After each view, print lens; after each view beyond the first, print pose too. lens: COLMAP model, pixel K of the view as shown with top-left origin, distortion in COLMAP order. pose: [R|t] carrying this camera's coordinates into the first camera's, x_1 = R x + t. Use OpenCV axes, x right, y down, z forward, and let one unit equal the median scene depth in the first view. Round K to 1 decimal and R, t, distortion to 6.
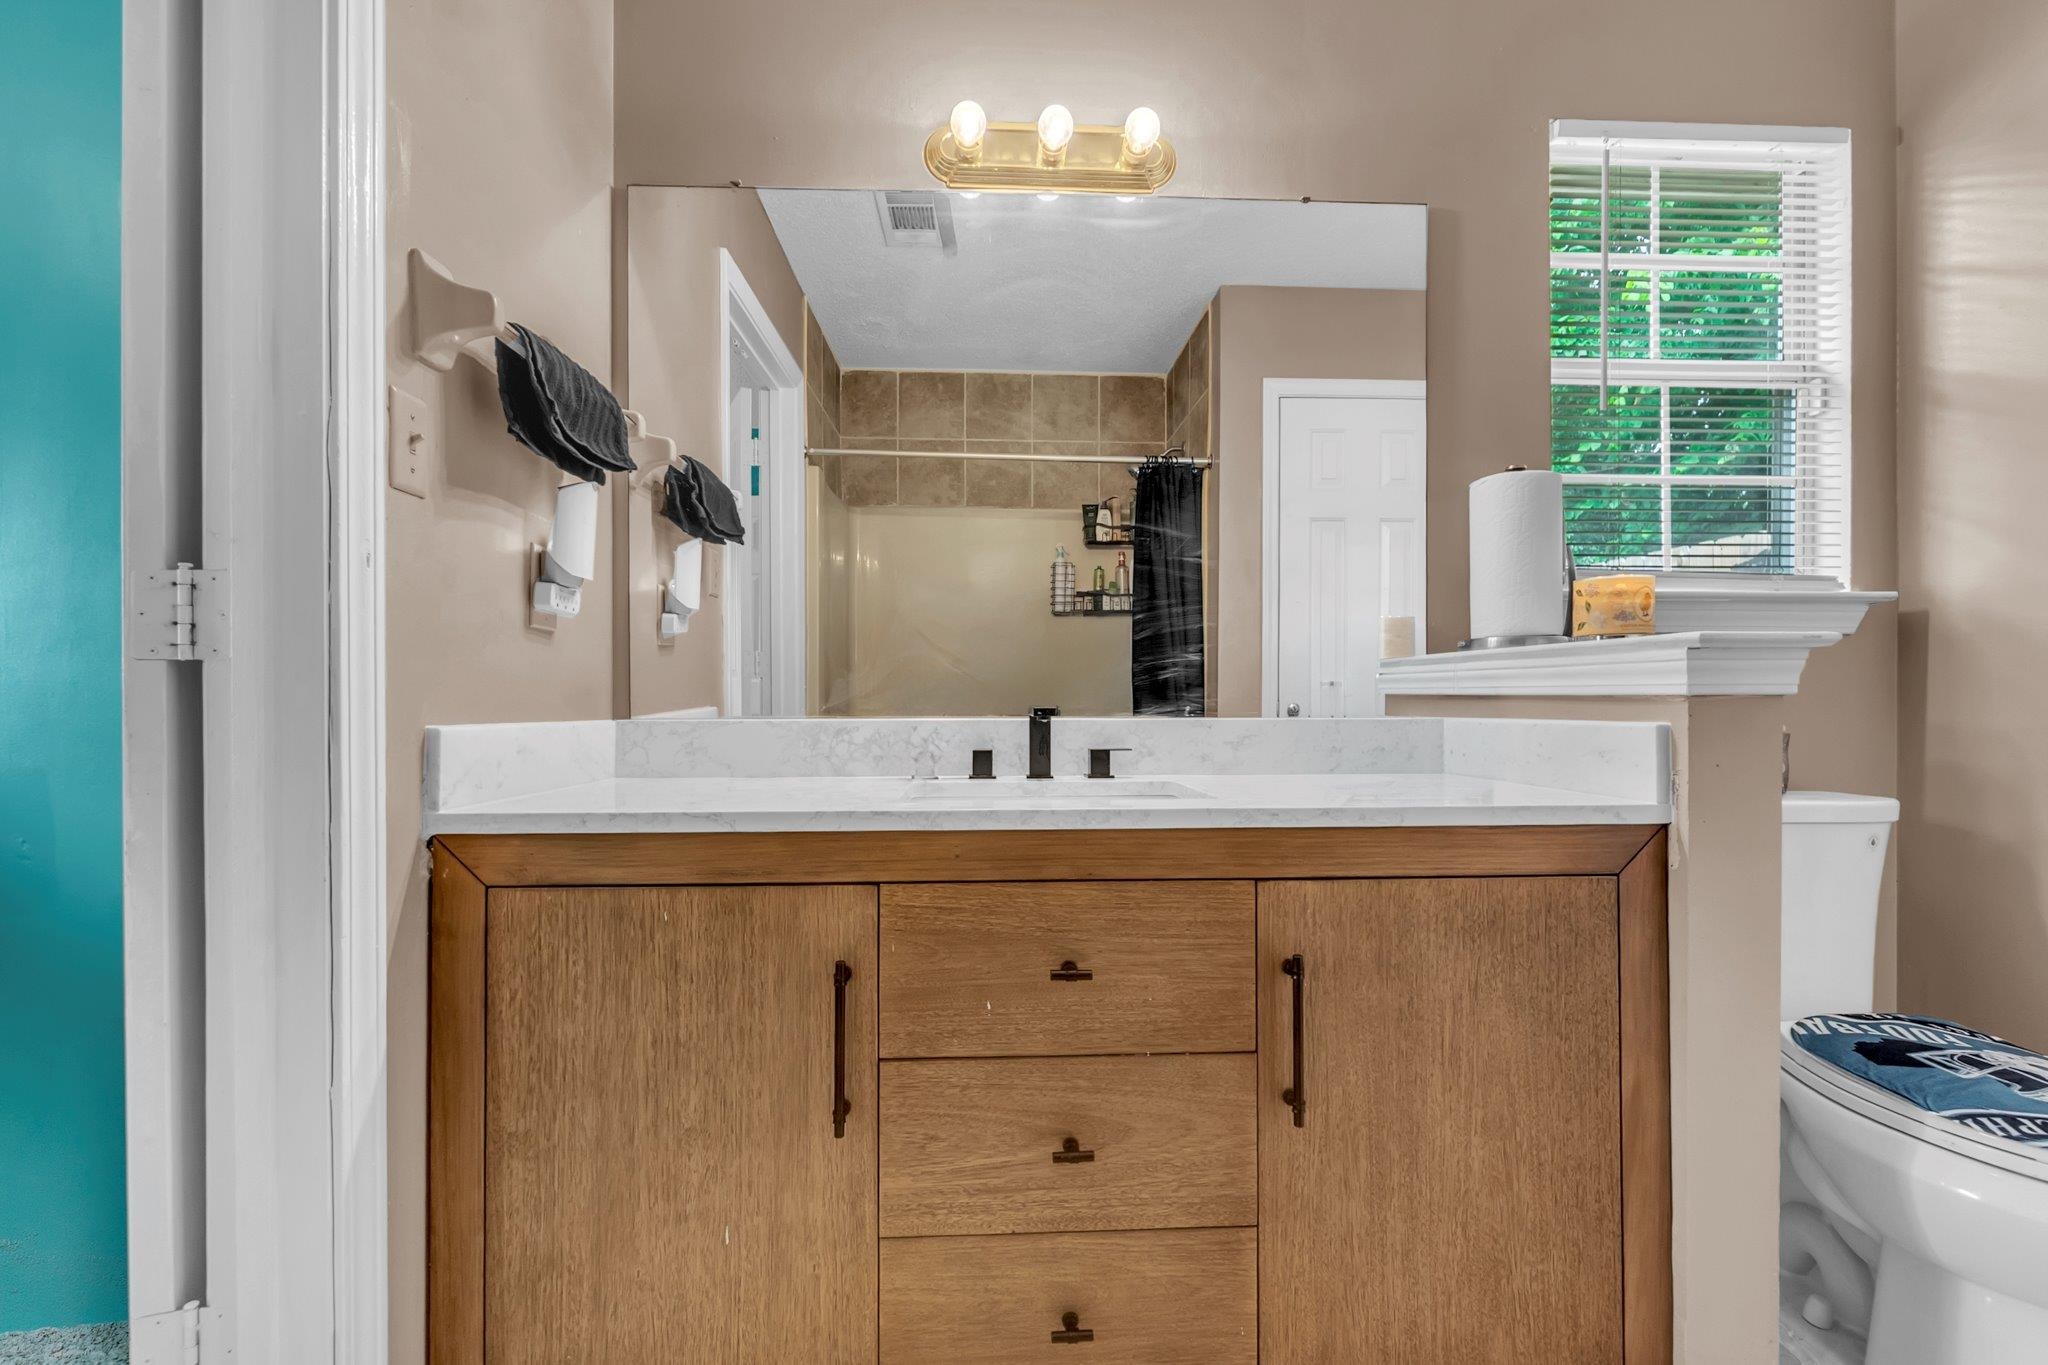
lens RADIAL K [[920.1, 0, 1020.0], [0, 920.1, 682.0], [0, 0, 1]] dist [-0.001936, 0.000250]
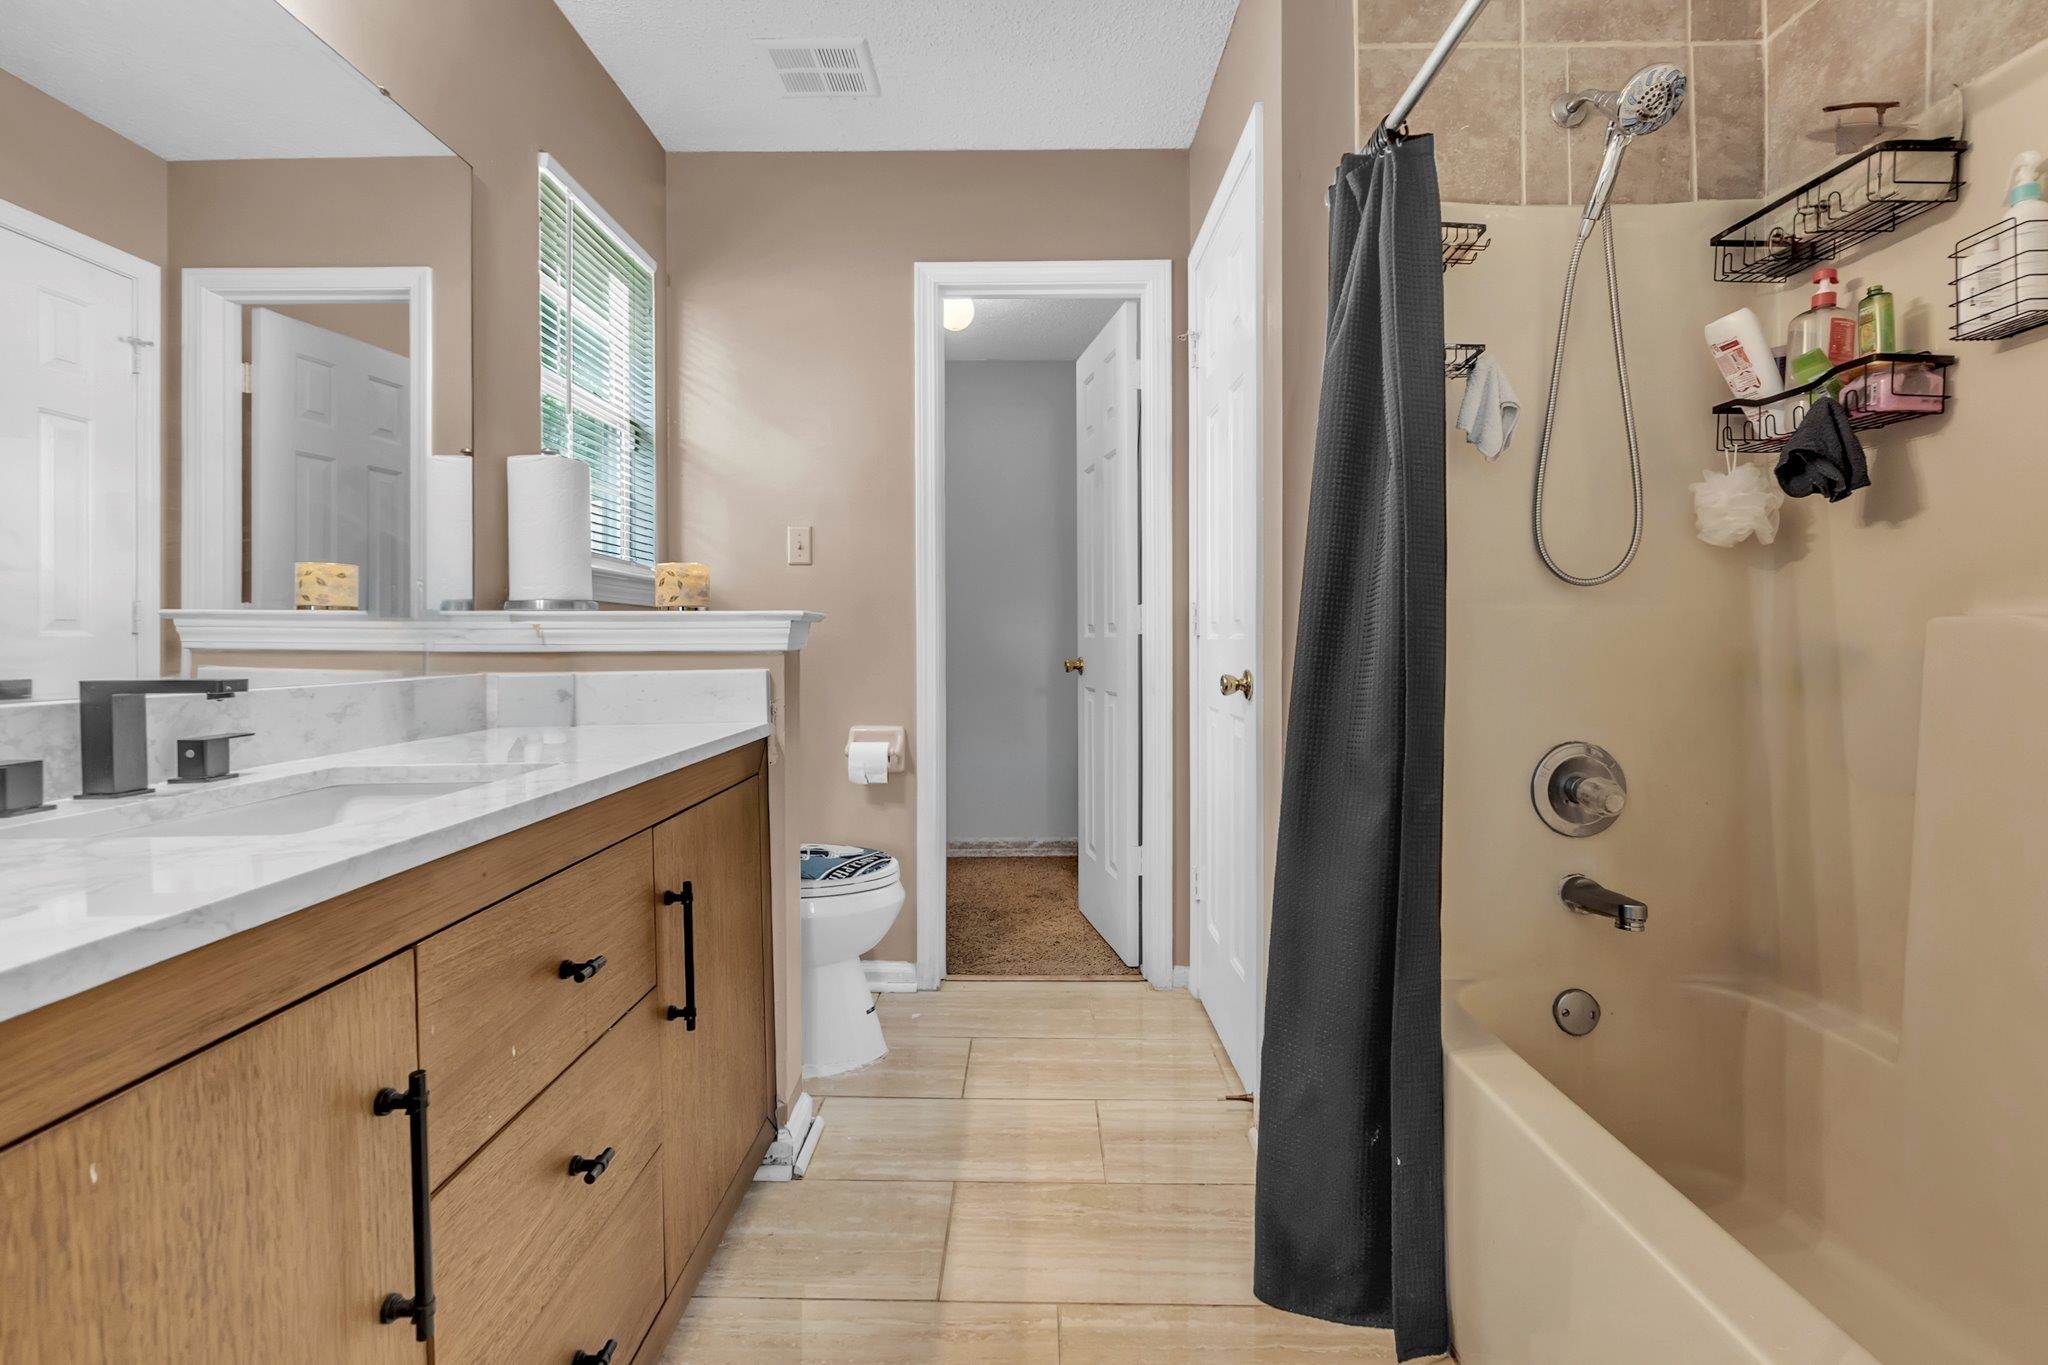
lens RADIAL K [[920.1, 0, 1017.9], [0, 920.1, 679.1], [0, 0, 1]] dist [-0.001936, 0.000250]
pose [[0.032227, -0.037848, 0.998764, -0.797566], [-0.009189, 0.999229, 0.038162, -0.001599], [-0.999438, -0.010407, 0.031855, 0.547366]]
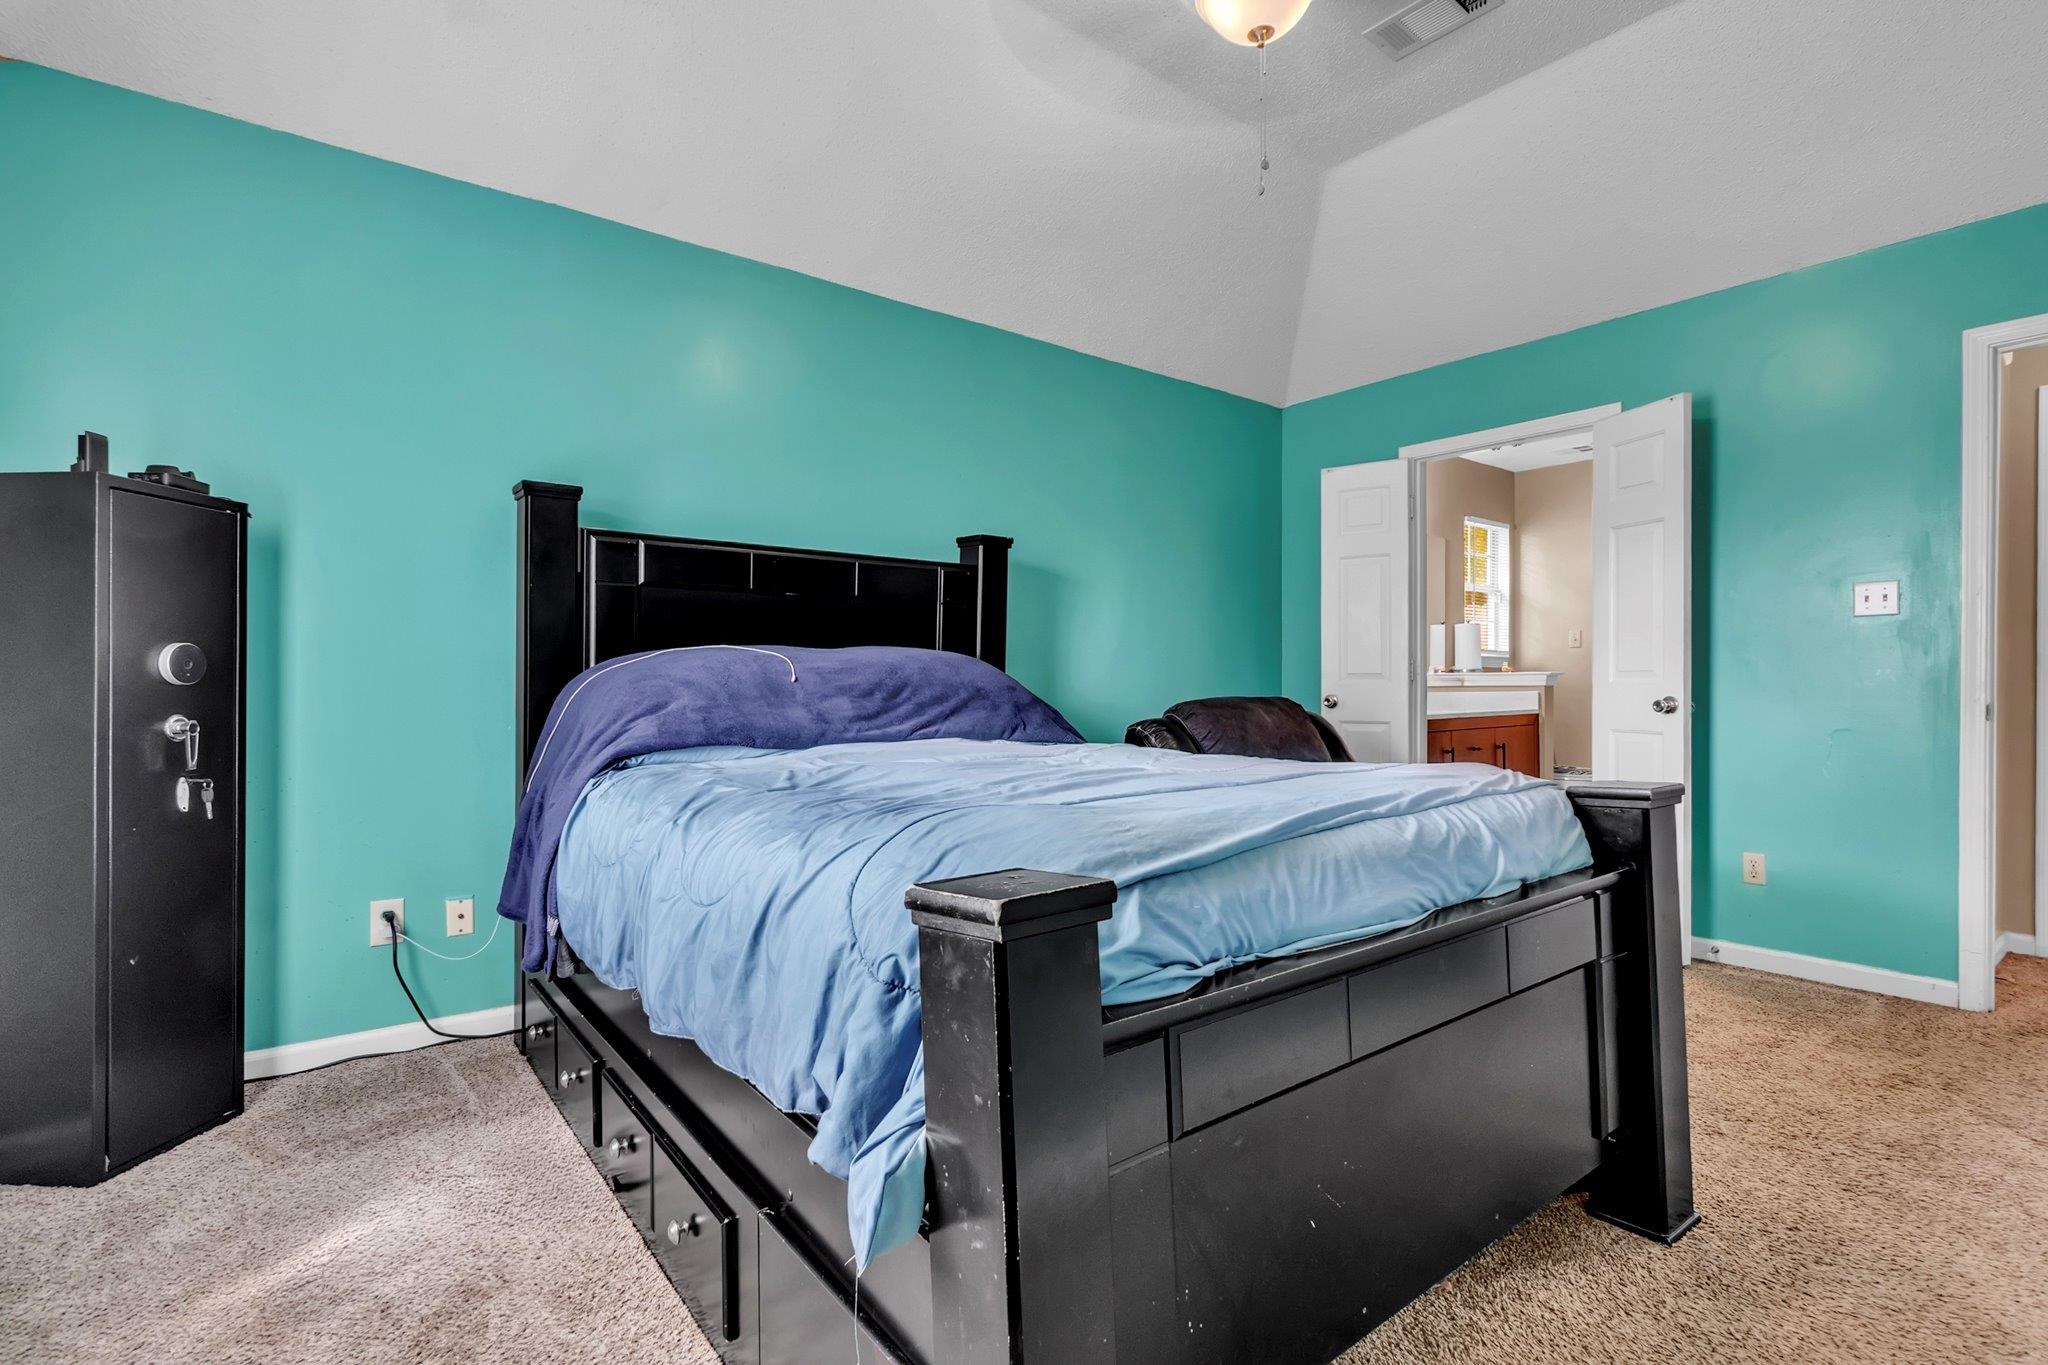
lens RADIAL K [[920.1, 0, 1020.8], [0, 920.1, 683.1], [0, 0, 1]] dist [-0.001936, 0.000250]
pose [[0.806799, 0.000501, 0.590826, -4.106262], [-0.003351, 0.999987, 0.003729, -0.006750], [-0.590817, -0.004988, 0.806790, -1.171193]]
